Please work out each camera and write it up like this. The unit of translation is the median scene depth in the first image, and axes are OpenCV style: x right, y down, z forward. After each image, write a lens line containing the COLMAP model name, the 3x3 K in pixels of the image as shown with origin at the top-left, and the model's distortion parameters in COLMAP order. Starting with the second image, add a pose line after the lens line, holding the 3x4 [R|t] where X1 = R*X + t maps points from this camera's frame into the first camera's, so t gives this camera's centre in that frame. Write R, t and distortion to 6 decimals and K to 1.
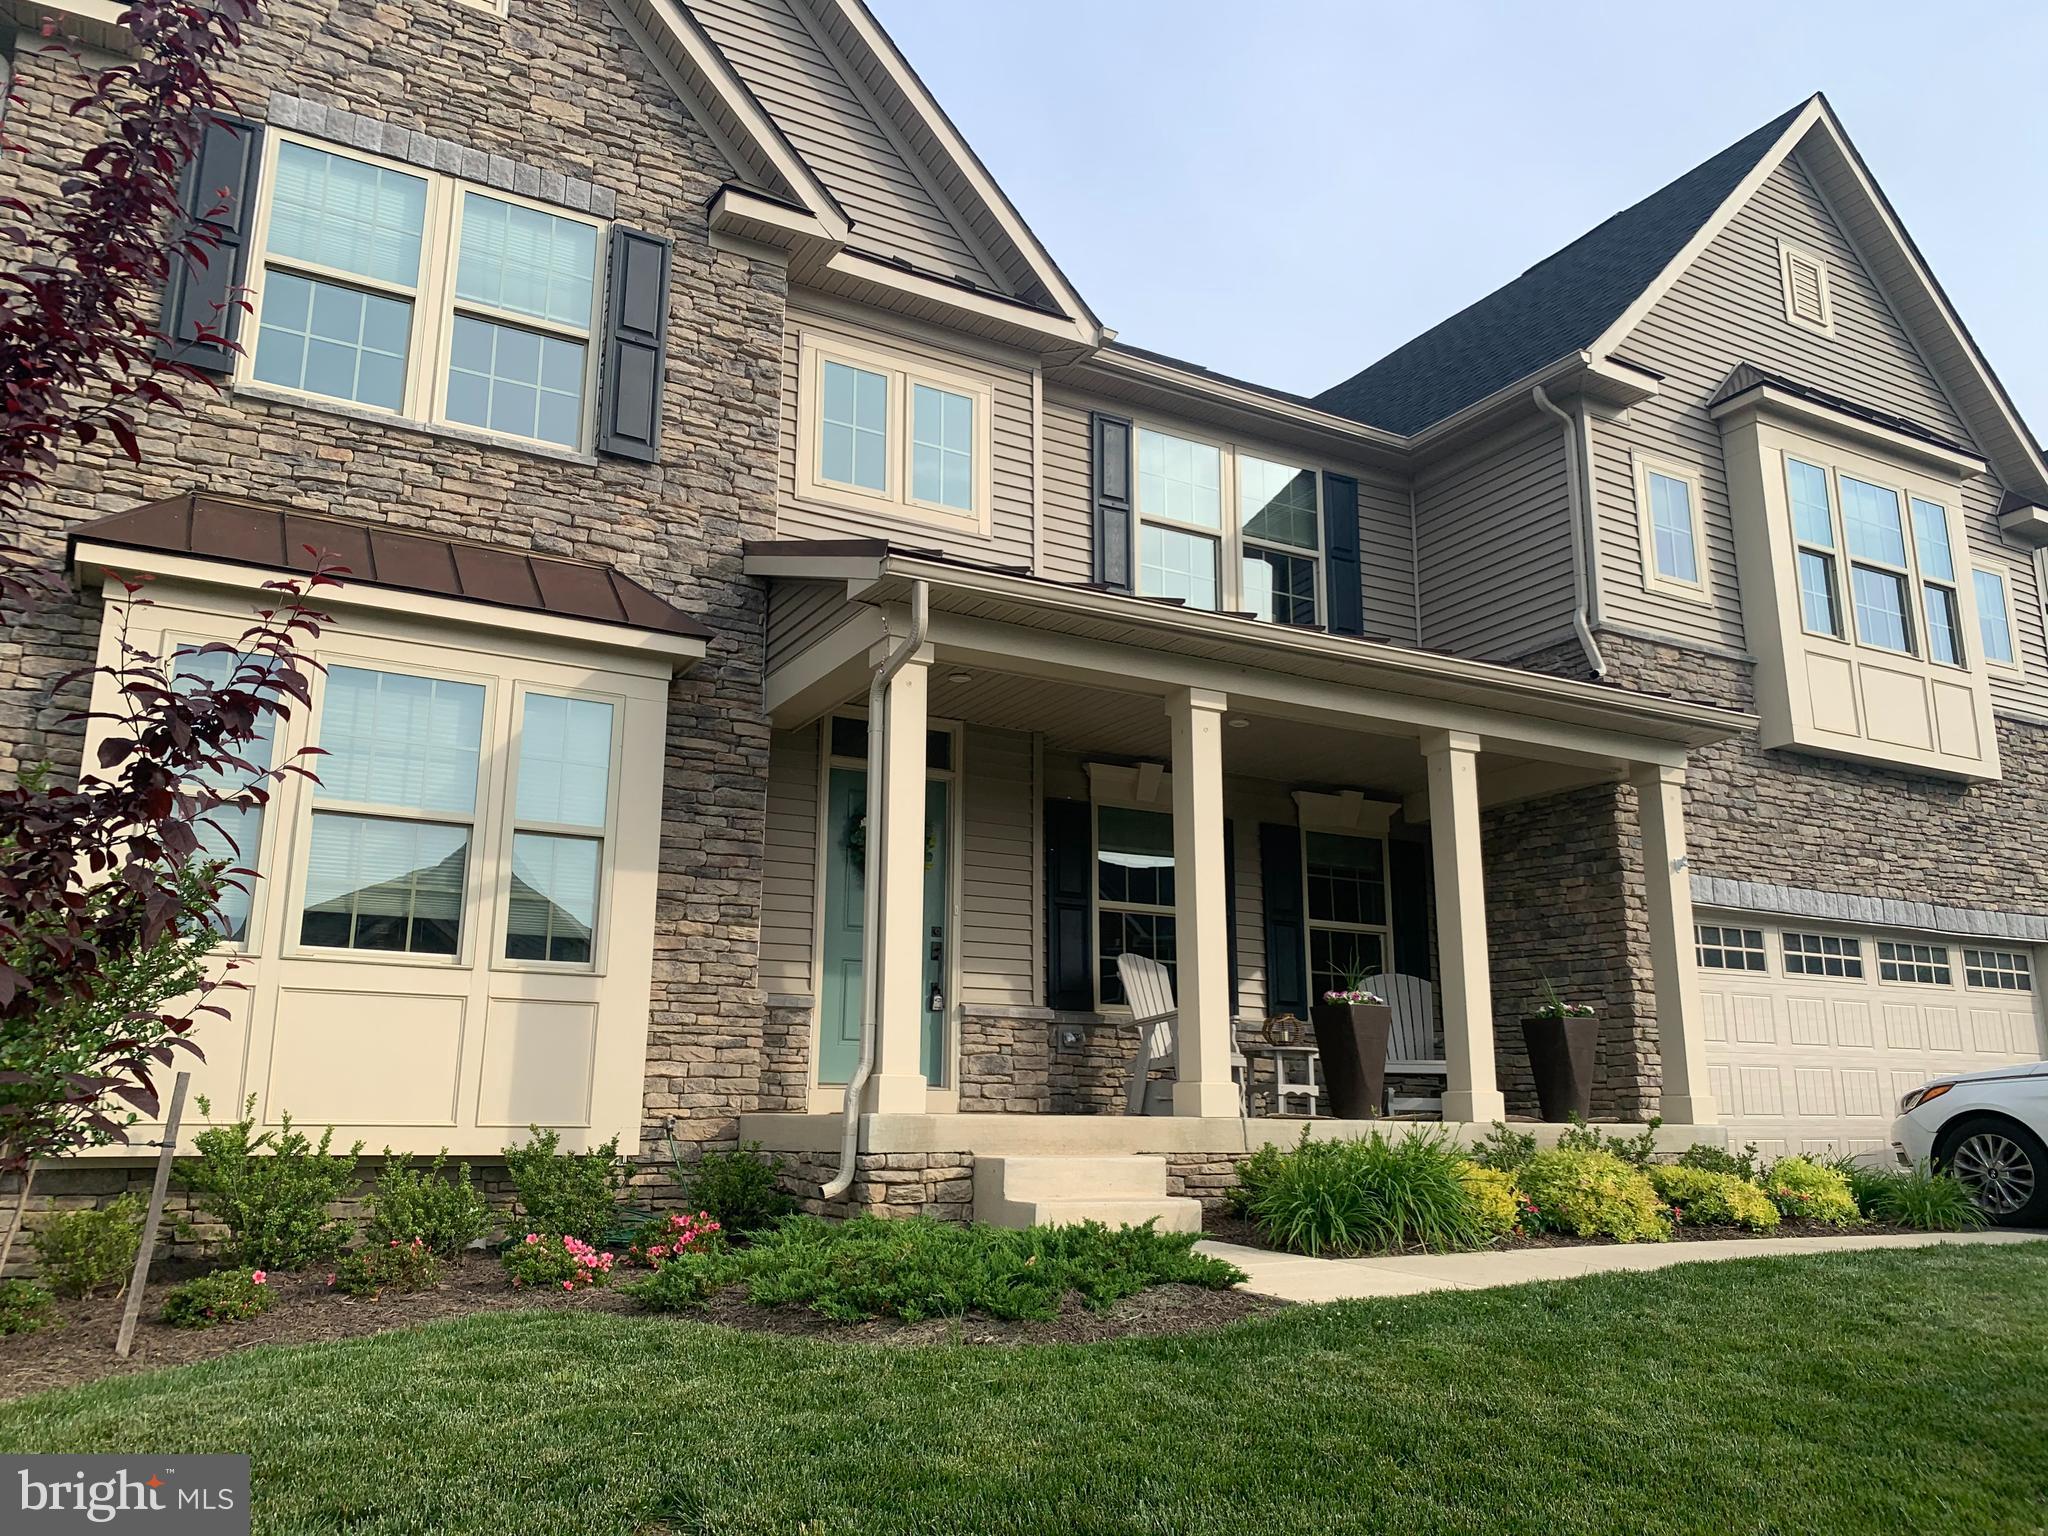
lens RADIAL K [[1571.3, 0, 1005.9], [0, 1571.3, 764.6], [0, 0, 1]] dist [0.084284, -0.182592]
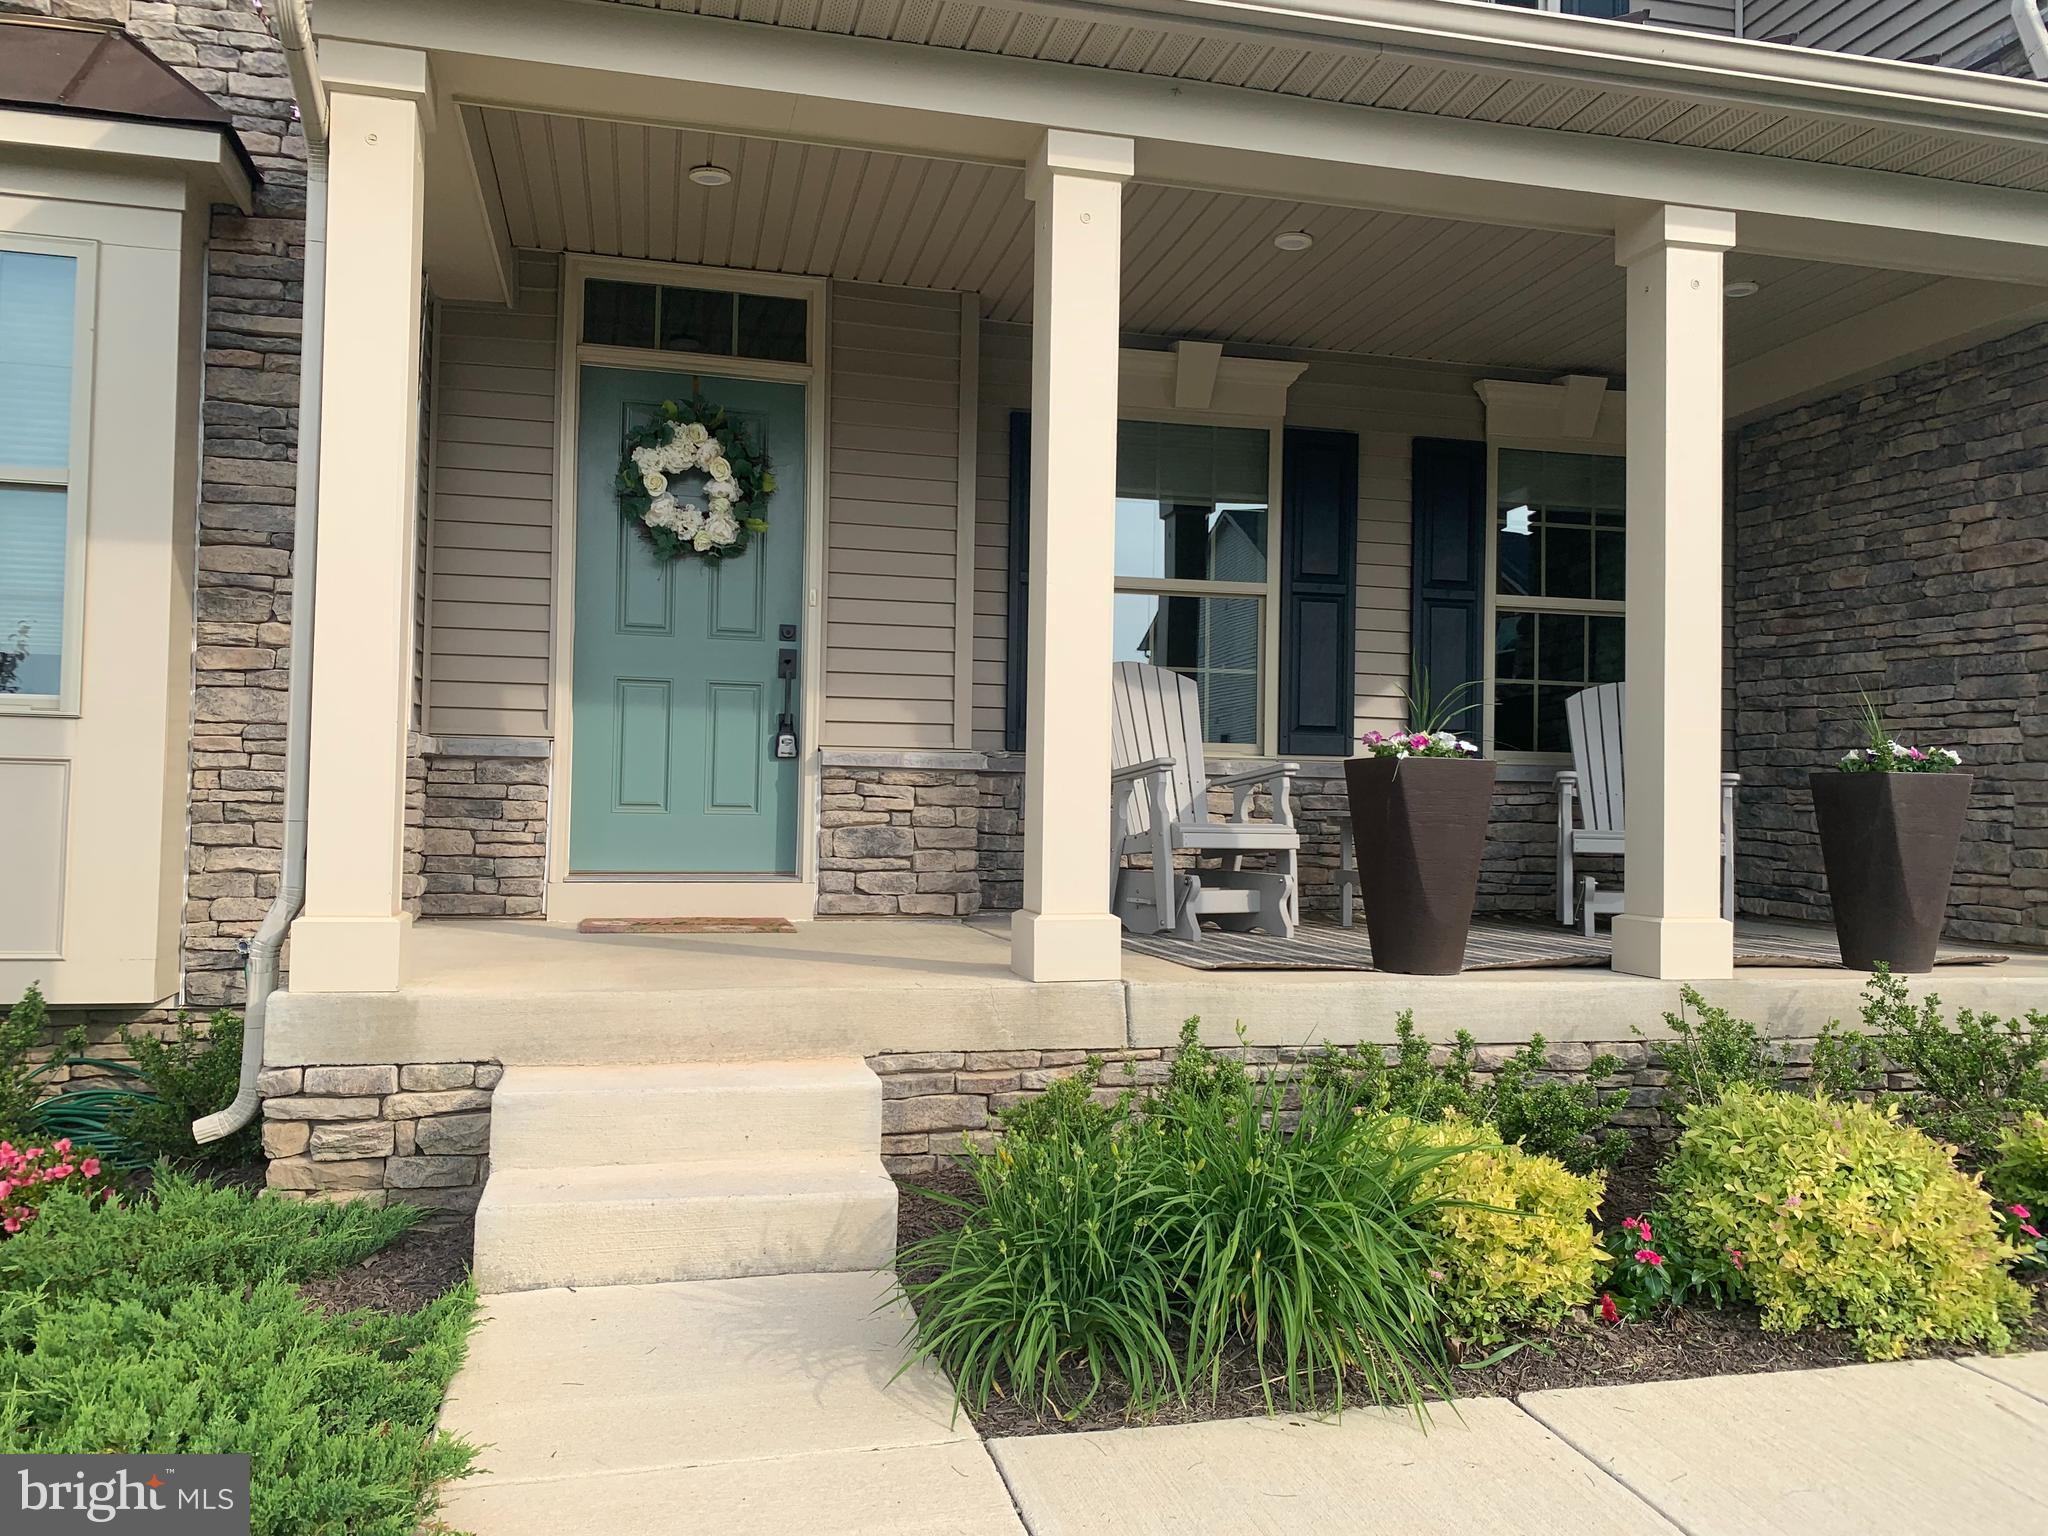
lens RADIAL K [[1545.1, 0, 1026.2], [0, 1545.1, 759.3], [0, 0, 1]] dist [0.038787, -0.043459]
pose [[0.962992, 0.003132, -0.269511, 0.217825], [0.048920, 0.981293, 0.186199, 0.047957], [0.265053, -0.192493, 0.944825, 0.450587]]
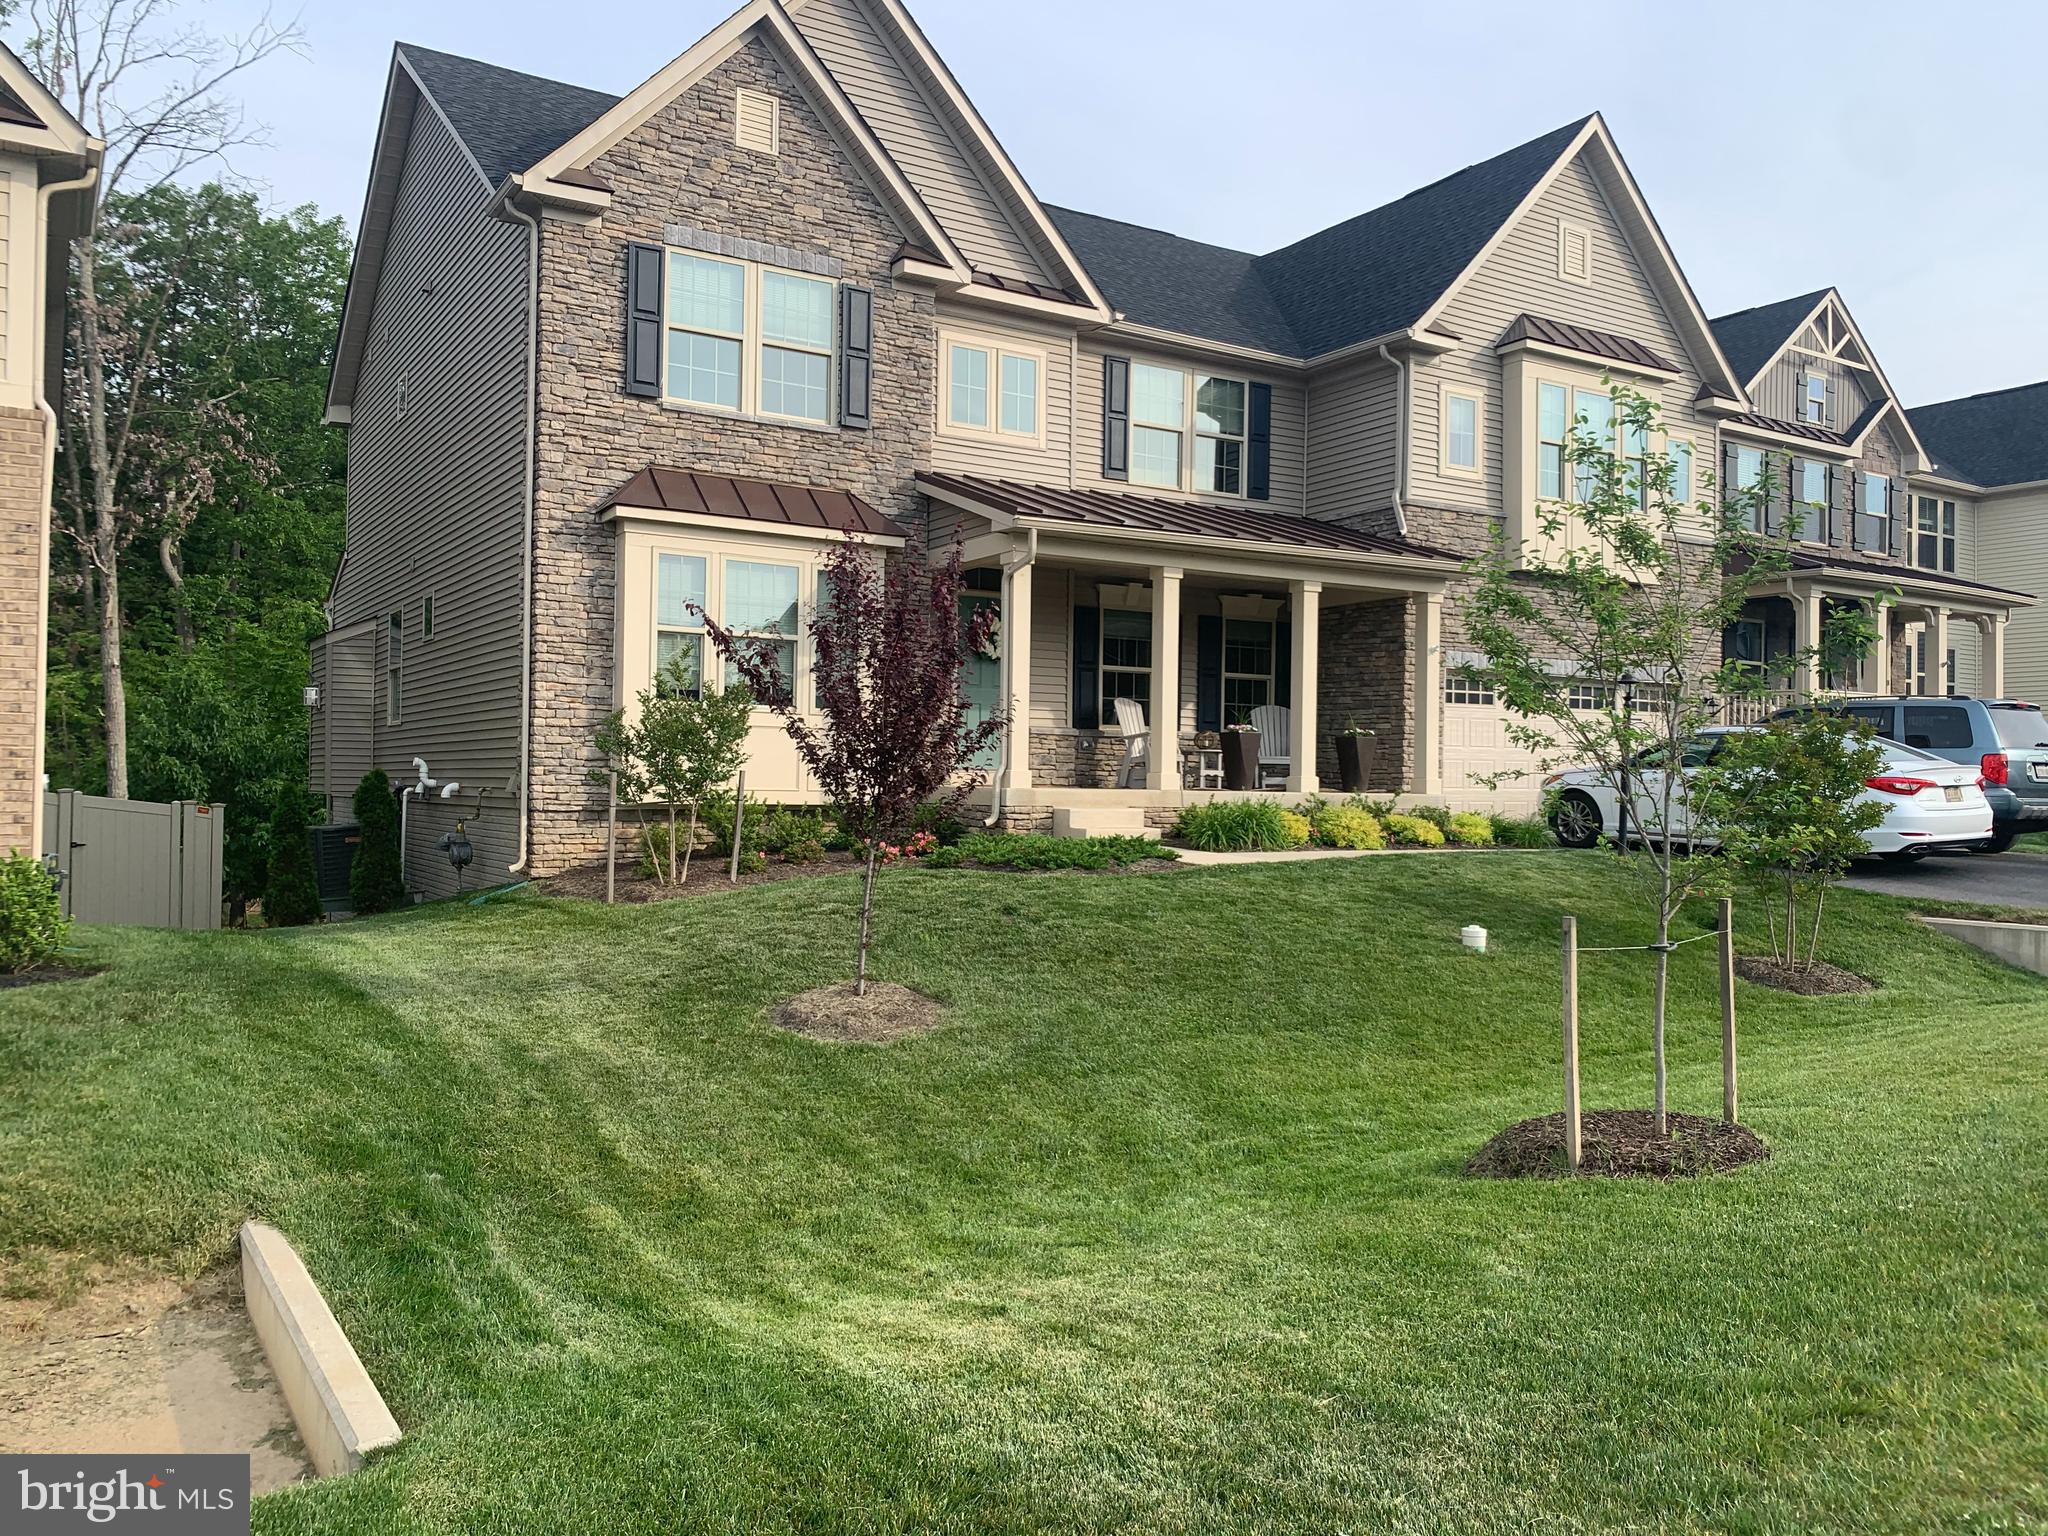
lens RADIAL K [[1571.3, 0, 1005.9], [0, 1571.3, 764.6], [0, 0, 1]] dist [0.084284, -0.182592]
pose [[0.999164, 0.010483, 0.039525, -0.125935], [-0.018671, 0.976894, 0.212906, -0.189961], [-0.036380, -0.213466, 0.976273, -0.773644]]
